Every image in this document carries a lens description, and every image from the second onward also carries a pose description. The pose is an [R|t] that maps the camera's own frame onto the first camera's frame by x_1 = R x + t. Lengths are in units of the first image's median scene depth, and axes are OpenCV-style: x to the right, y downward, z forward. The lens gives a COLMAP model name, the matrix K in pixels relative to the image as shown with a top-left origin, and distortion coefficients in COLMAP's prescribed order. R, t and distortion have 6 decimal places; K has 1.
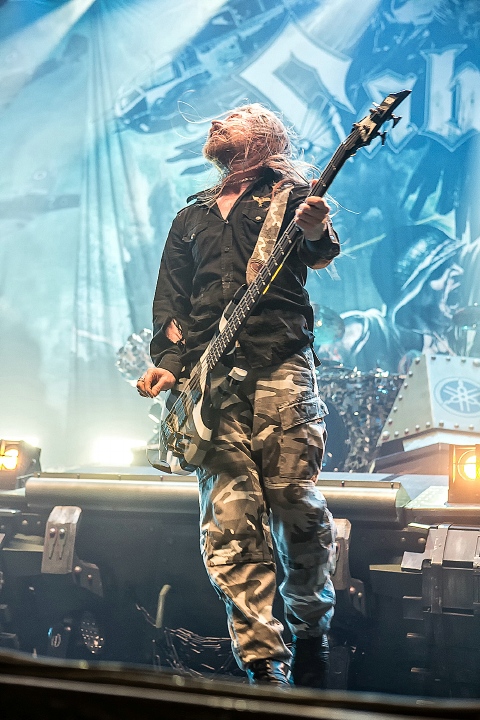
lens RADIAL K [[1175.4, 0, 252.9], [0, 1175.4, 364.6], [0, 0, 1]] dist [0.062854, 0.000000]
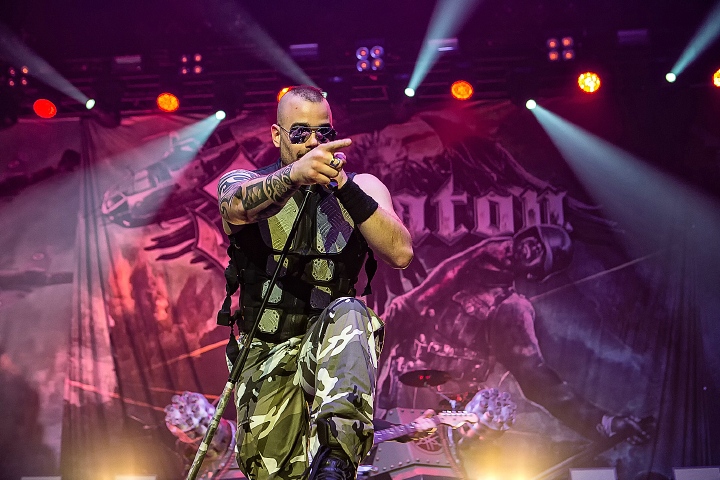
lens RADIAL K [[906.6, 0, 358.5], [0, 906.6, 237.7], [0, 0, 1]] dist [-0.004987, 0.000000]
pose [[0.954881, 0.032058, 0.295252, -0.144625], [0.012666, 0.988856, -0.148333, -0.032992], [-0.296717, 0.145381, 0.943834, -0.025353]]
